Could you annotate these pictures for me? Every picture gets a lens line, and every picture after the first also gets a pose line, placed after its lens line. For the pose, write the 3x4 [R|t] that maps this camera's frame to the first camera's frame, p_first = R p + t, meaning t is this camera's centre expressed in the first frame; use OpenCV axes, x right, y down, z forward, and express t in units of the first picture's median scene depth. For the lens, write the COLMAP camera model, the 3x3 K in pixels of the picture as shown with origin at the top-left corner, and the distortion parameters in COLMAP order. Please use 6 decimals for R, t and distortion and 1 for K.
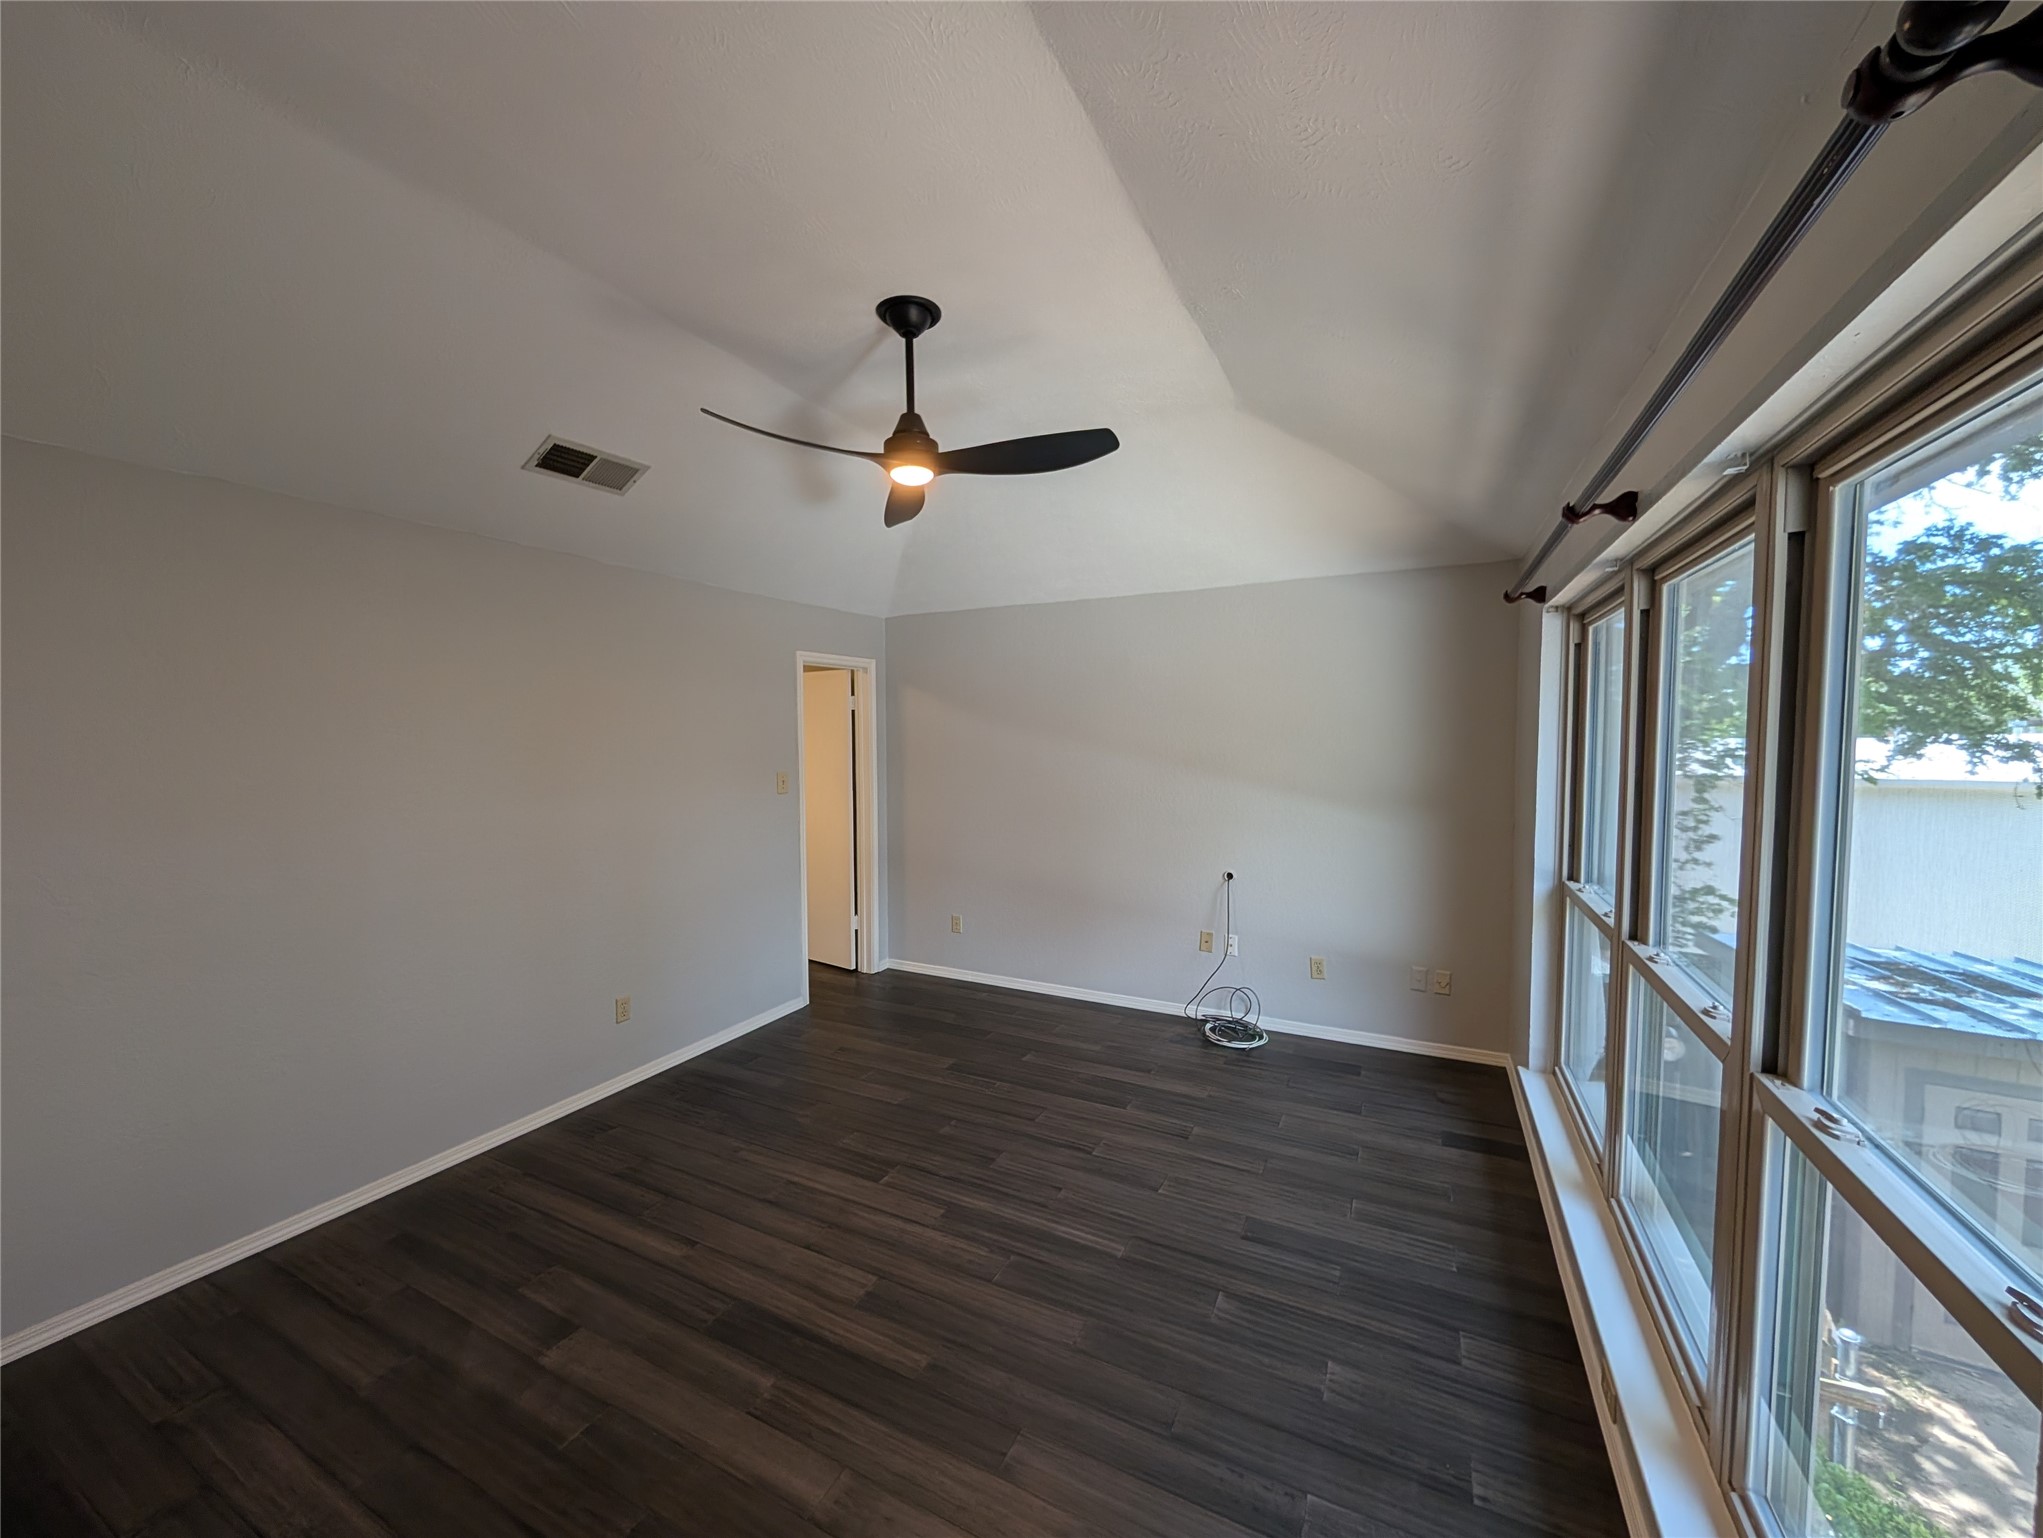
lens RADIAL K [[774.5, 0, 1033.1], [0, 774.5, 761.7], [0, 0, 1]] dist [-0.000666, 0.000238]
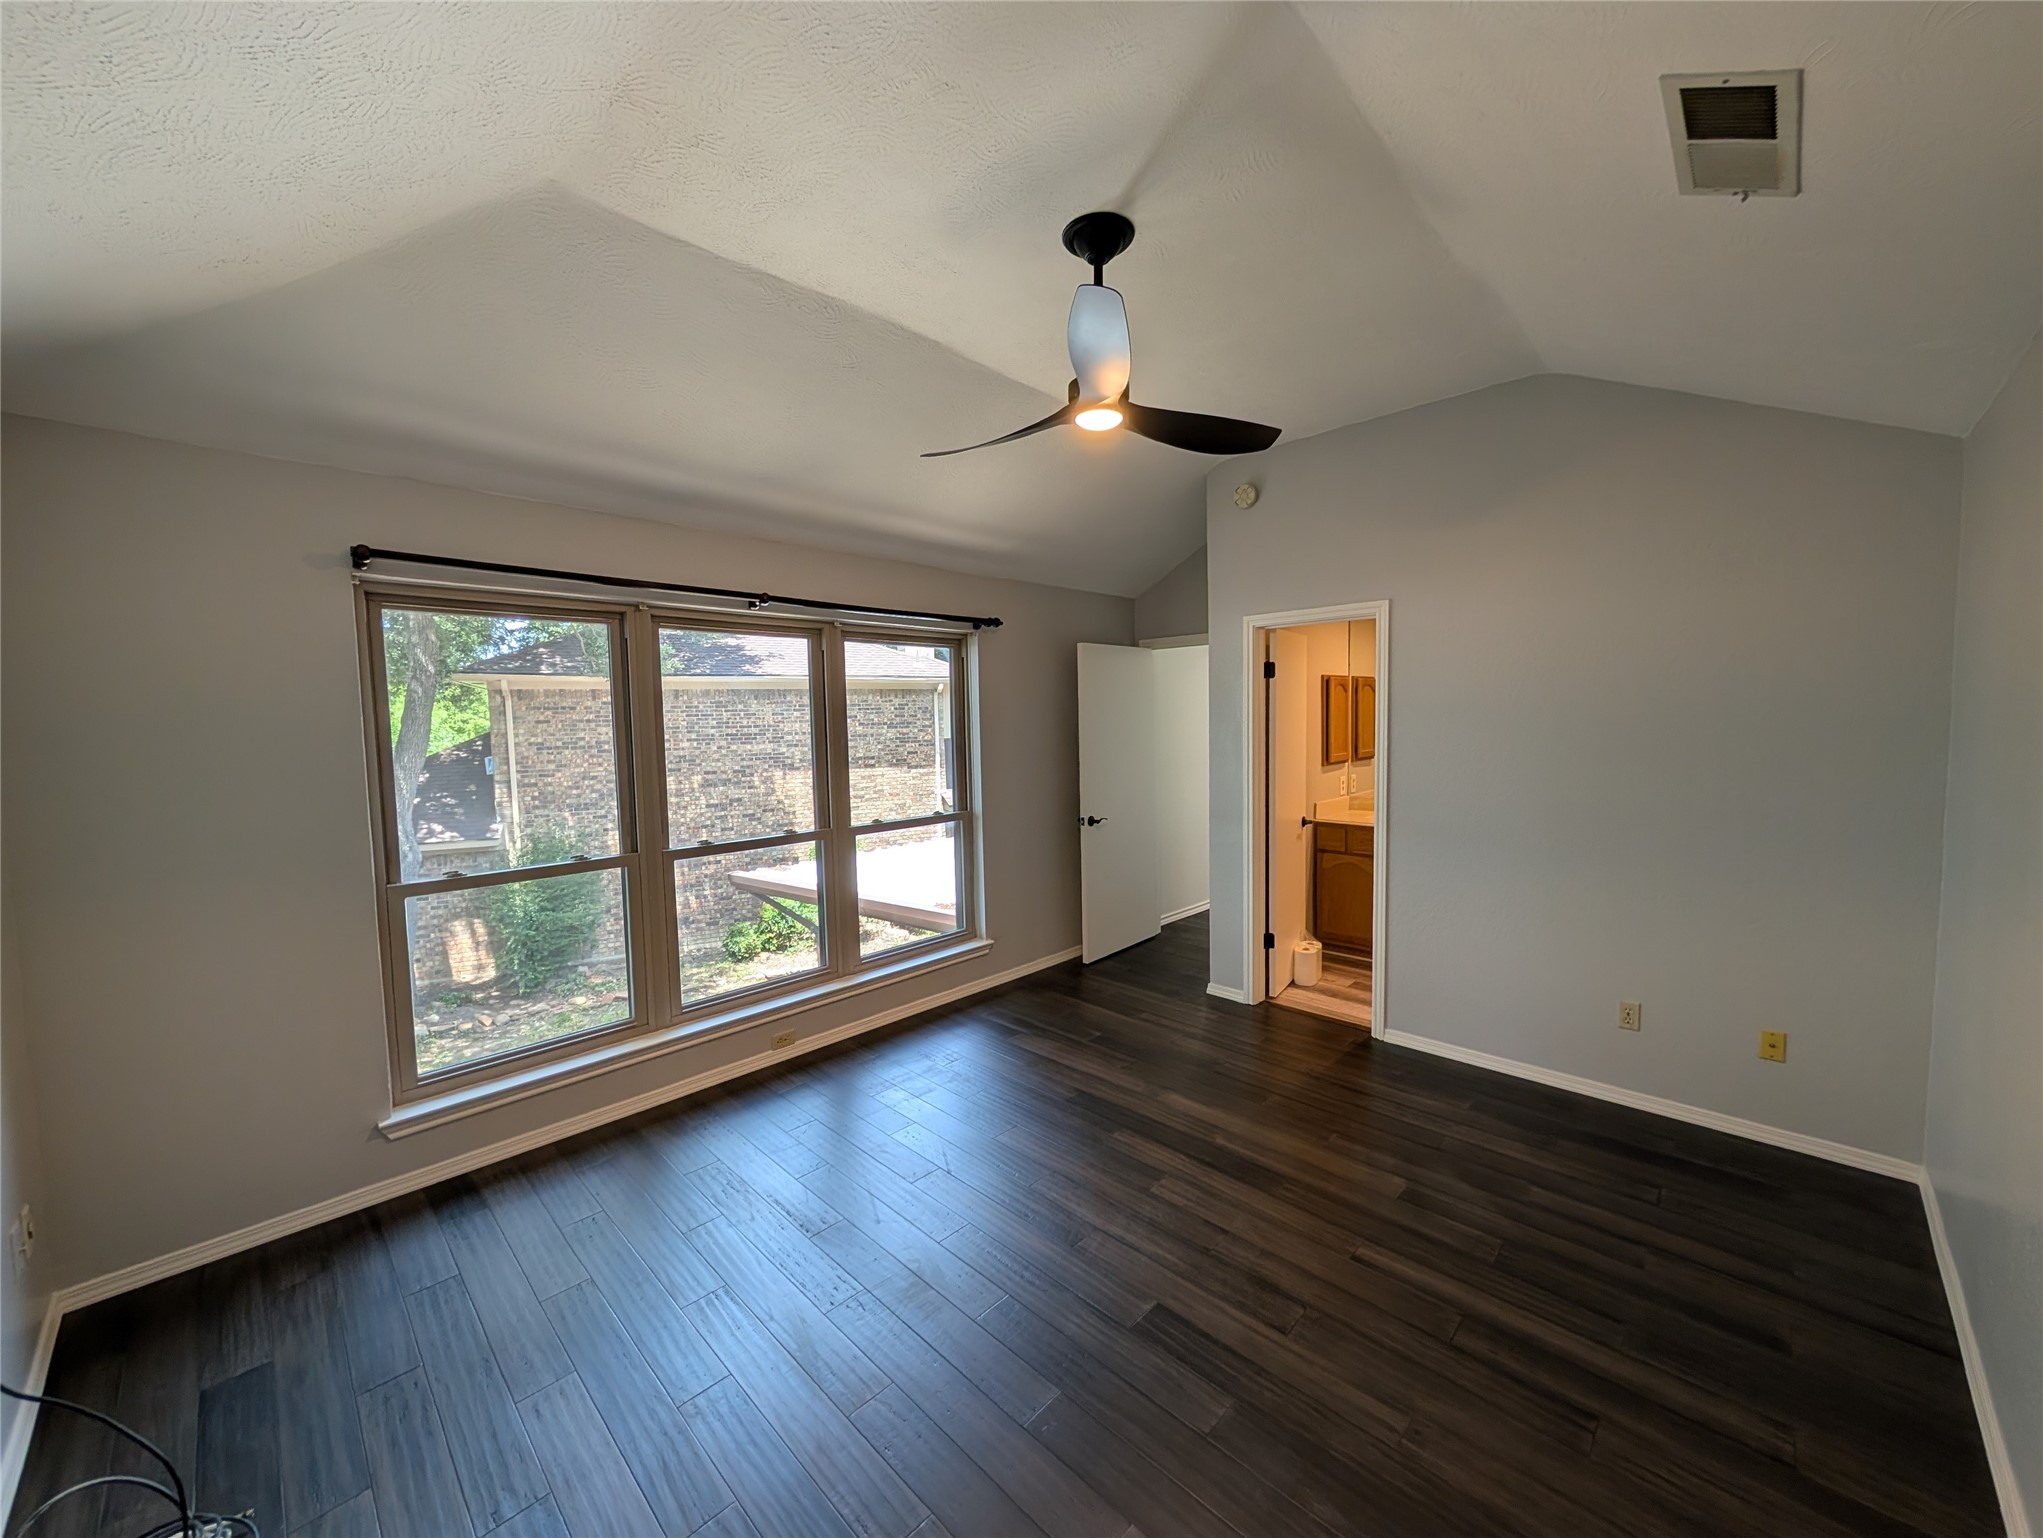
lens RADIAL K [[774.5, 0, 1023.8], [0, 774.5, 776.9], [0, 0, 1]] dist [-0.000666, 0.000238]
pose [[-0.948557, 0.002067, 0.316601, -0.385533], [0.033128, 0.995138, 0.092755, -0.039889], [-0.314870, 0.098472, -0.944013, 2.068519]]
